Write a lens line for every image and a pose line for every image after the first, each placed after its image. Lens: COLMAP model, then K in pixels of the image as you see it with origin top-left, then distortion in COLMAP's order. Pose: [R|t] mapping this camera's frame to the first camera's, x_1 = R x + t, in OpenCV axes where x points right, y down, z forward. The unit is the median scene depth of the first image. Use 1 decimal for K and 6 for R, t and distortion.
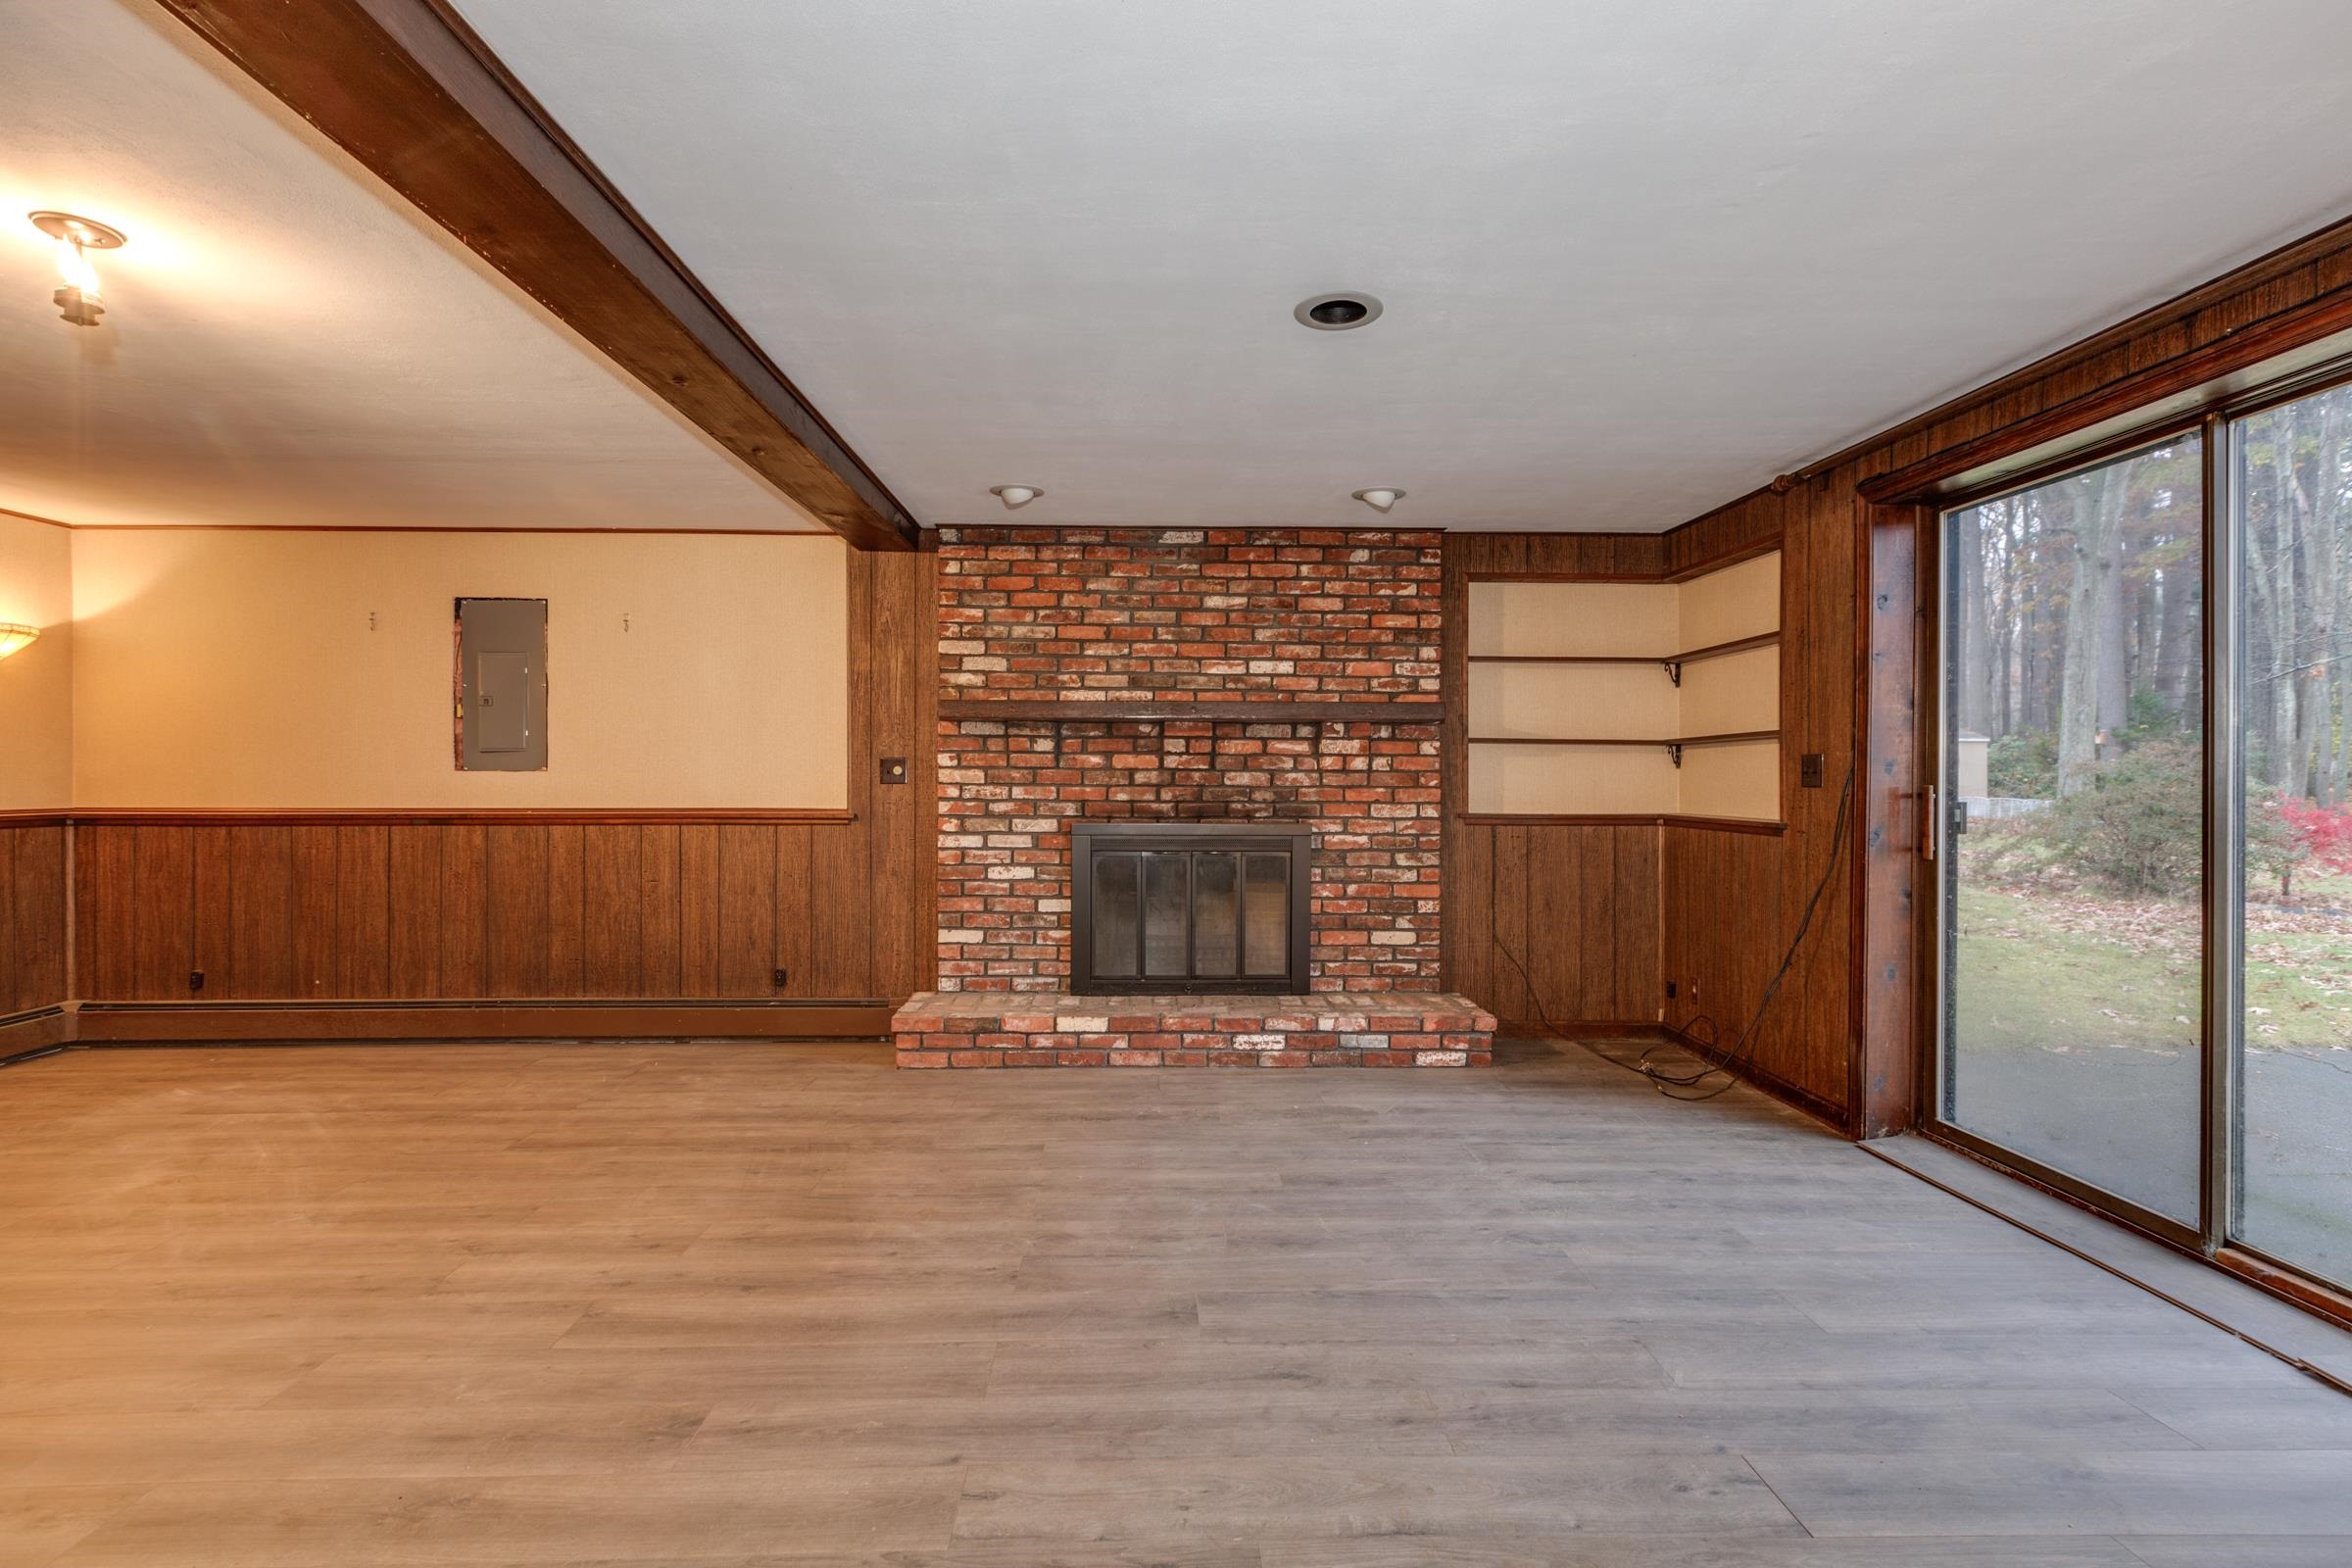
lens RADIAL K [[1093.8, 0, 1190.1], [0, 1093.8, 777.5], [0, 0, 1]] dist [0.000763, 0.000762]
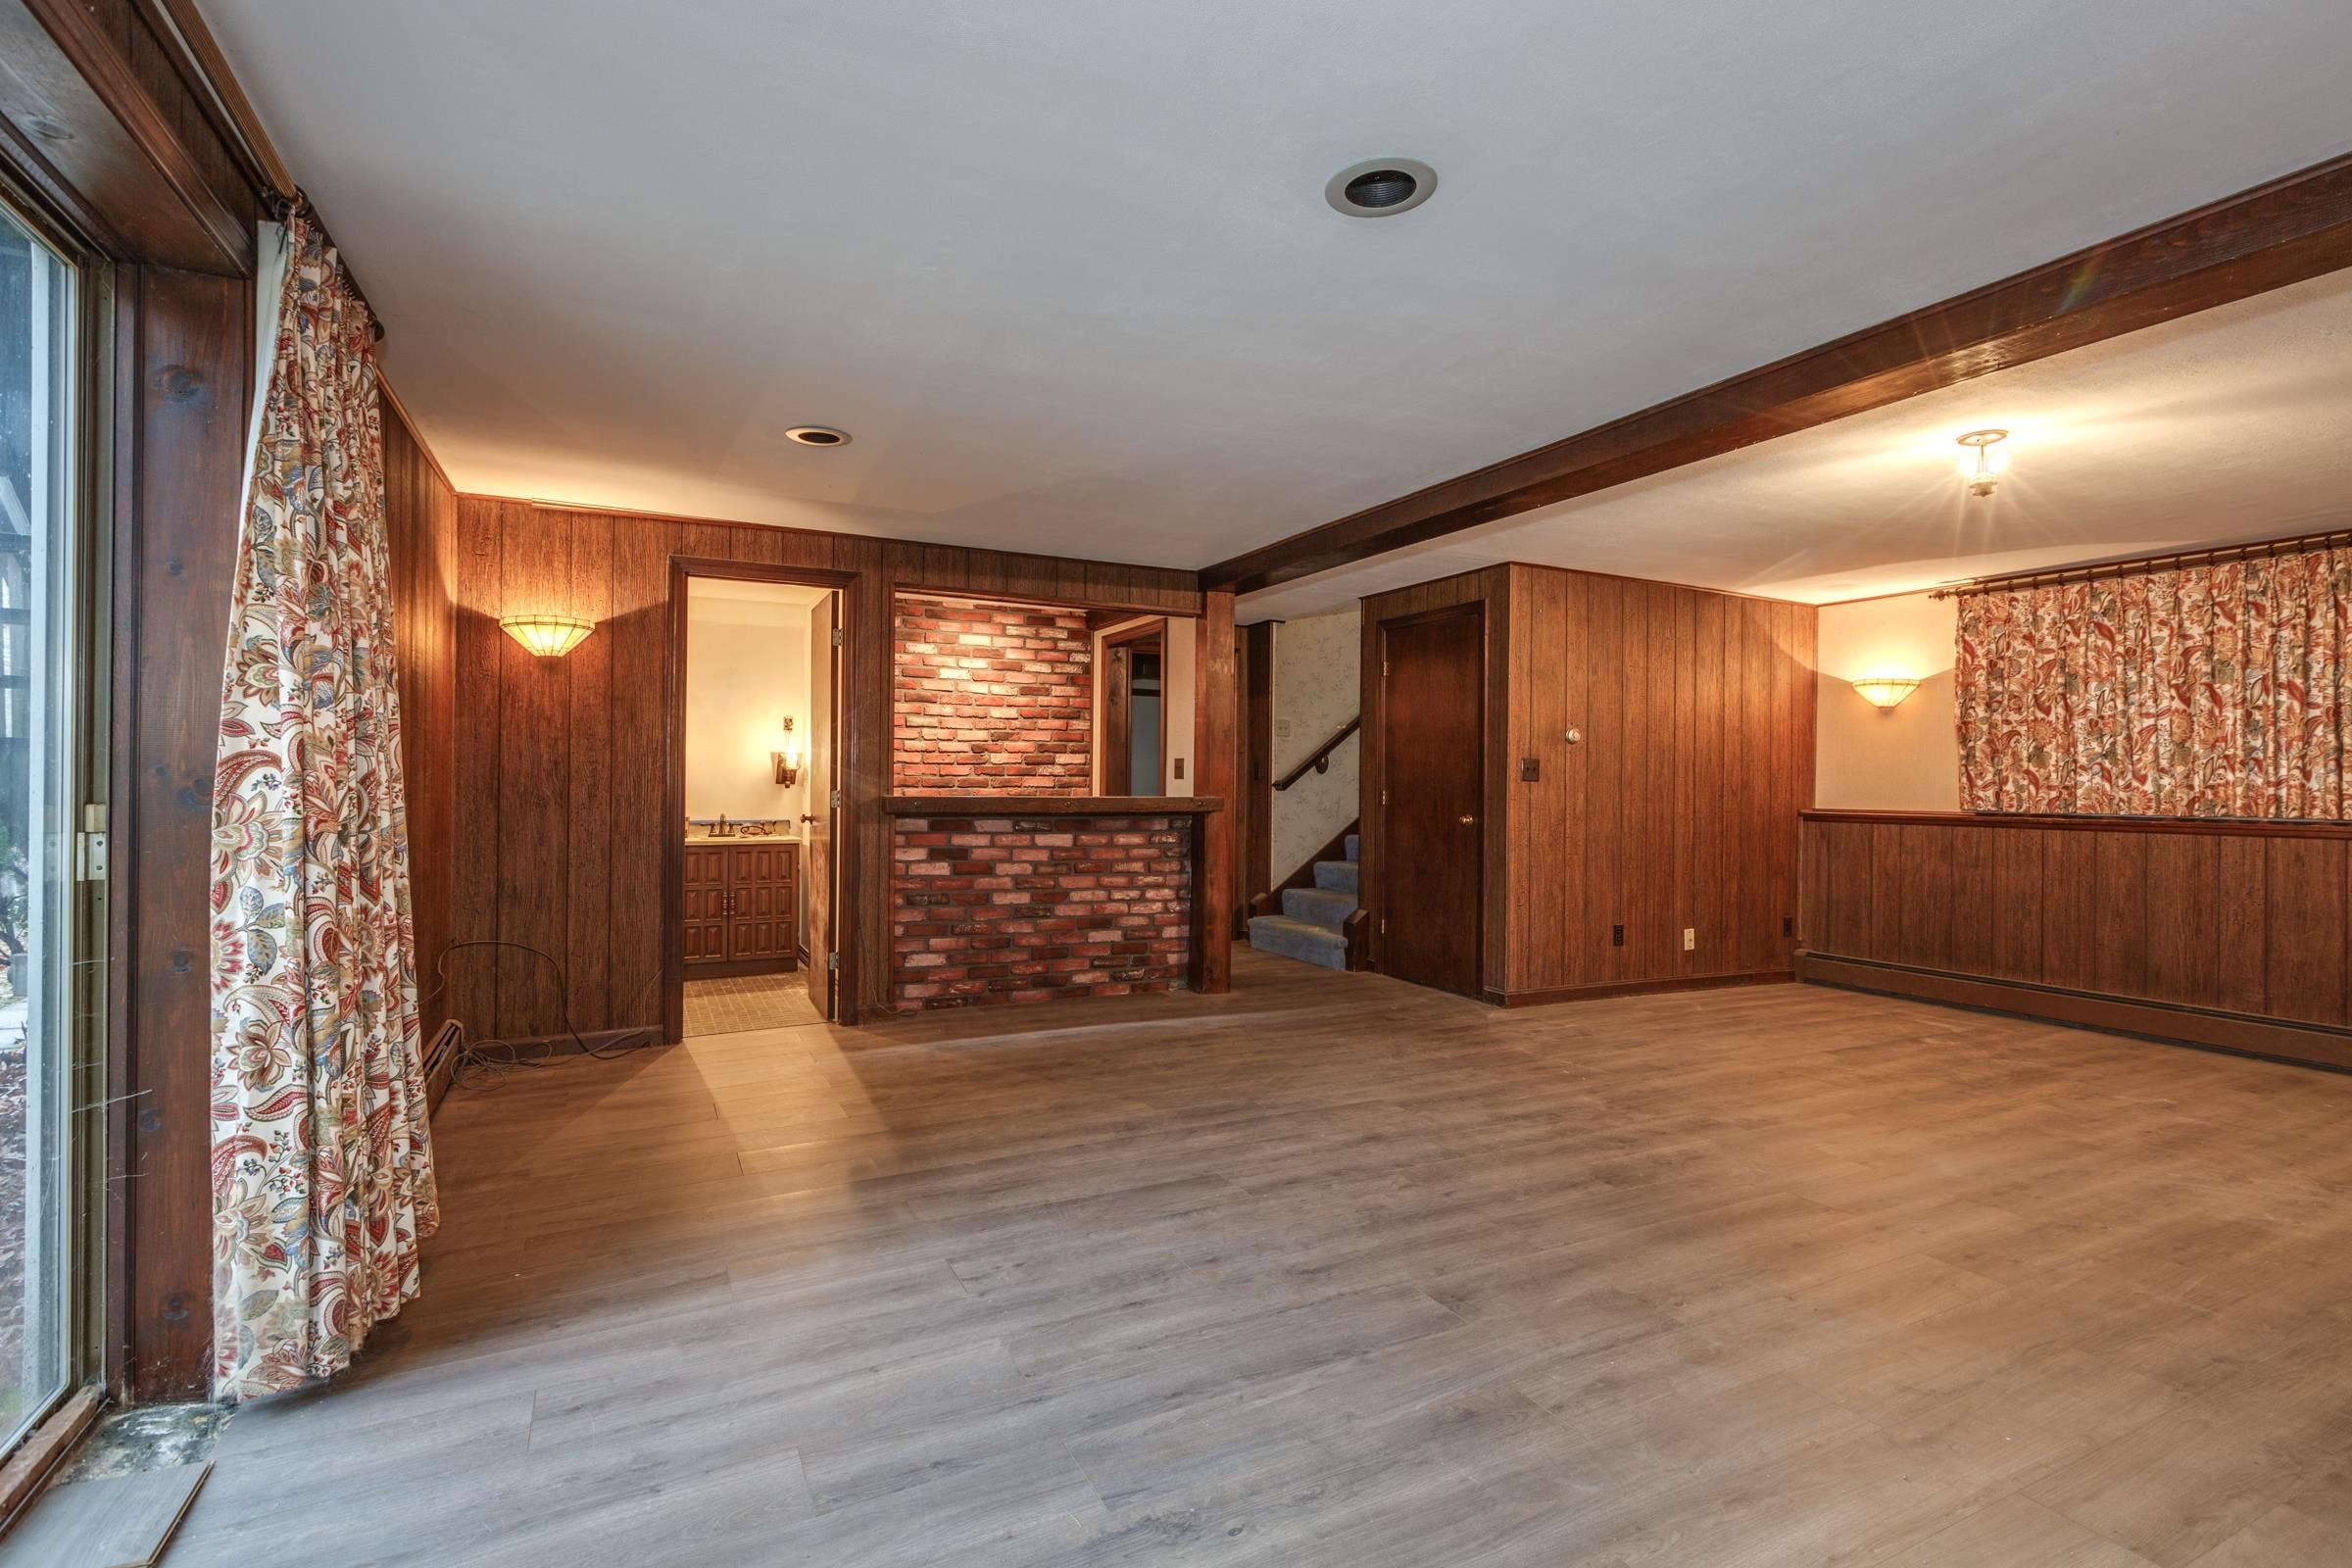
lens RADIAL K [[1081.1, 0, 1146.9], [0, 1081.1, 787.1], [0, 0, 1]] dist [0.013405, 0.000491]
pose [[-0.923373, -0.008348, -0.383813, 0.328227], [-0.013307, 0.999859, 0.010266, 0.001880], [0.383673, 0.014587, -0.923354, 0.919331]]
